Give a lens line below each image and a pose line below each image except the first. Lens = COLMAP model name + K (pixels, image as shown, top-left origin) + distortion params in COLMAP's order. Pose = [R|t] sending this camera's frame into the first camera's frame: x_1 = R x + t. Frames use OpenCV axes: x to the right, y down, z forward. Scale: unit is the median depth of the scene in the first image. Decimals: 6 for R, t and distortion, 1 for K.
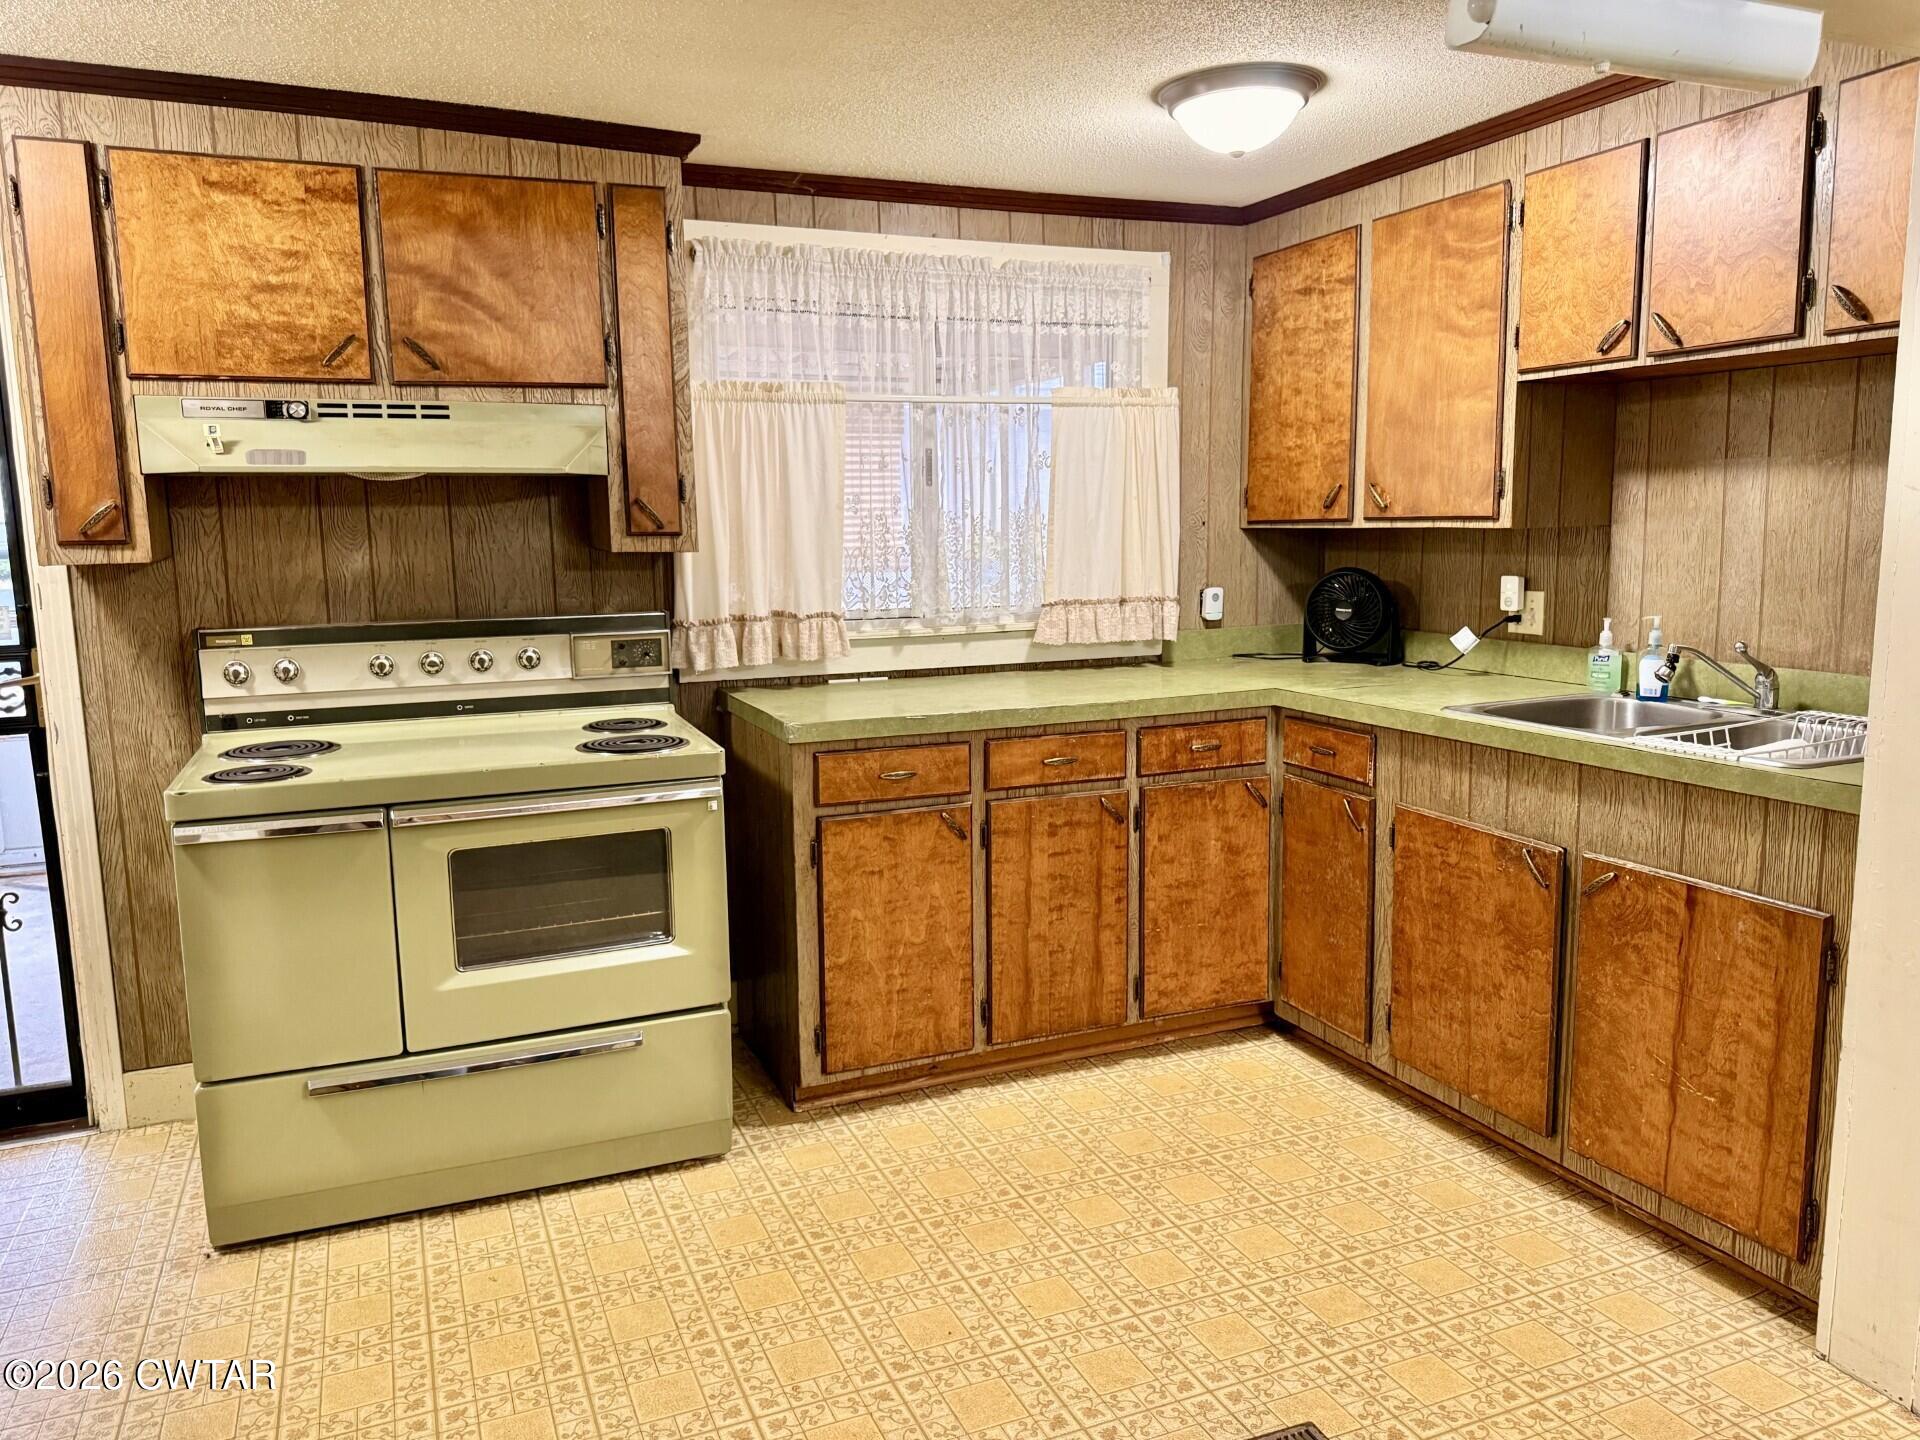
lens RADIAL K [[1361.5, 0, 960.0], [0, 1361.5, 720.0], [0, 0, 1]] dist [0.129468, -0.206134]
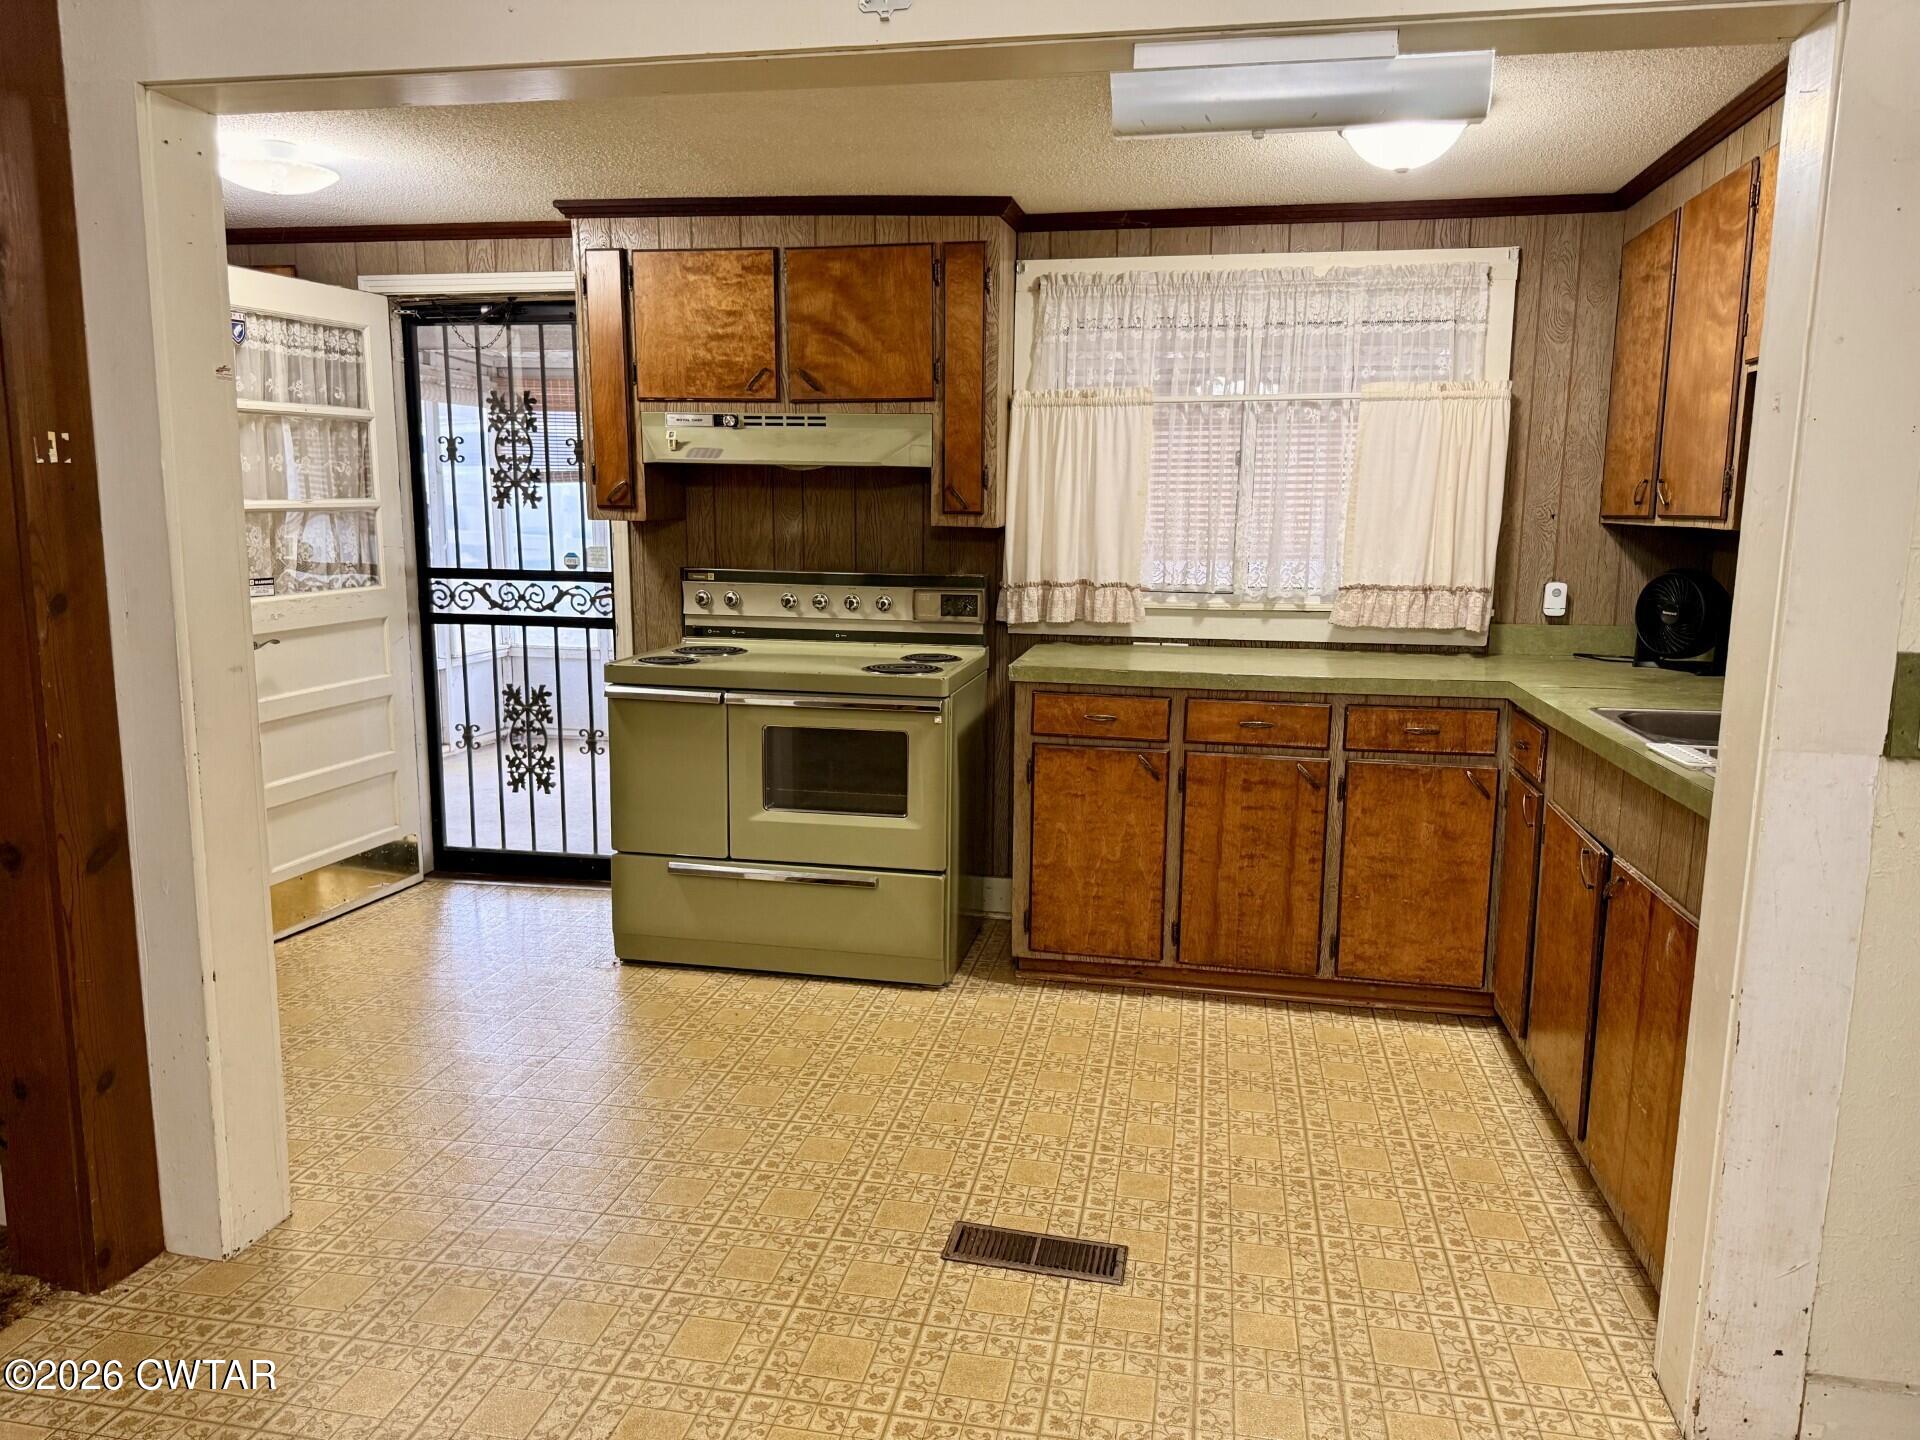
lens RADIAL K [[1355.5, 0, 957.4], [0, 1355.5, 736.1], [0, 0, 1]] dist [0.176635, -0.359287]
pose [[0.828616, 0.117149, -0.547423, 0.488677], [-0.106498, 0.992989, 0.051297, 0.008211], [0.549594, 0.015794, 0.835282, -0.070672]]
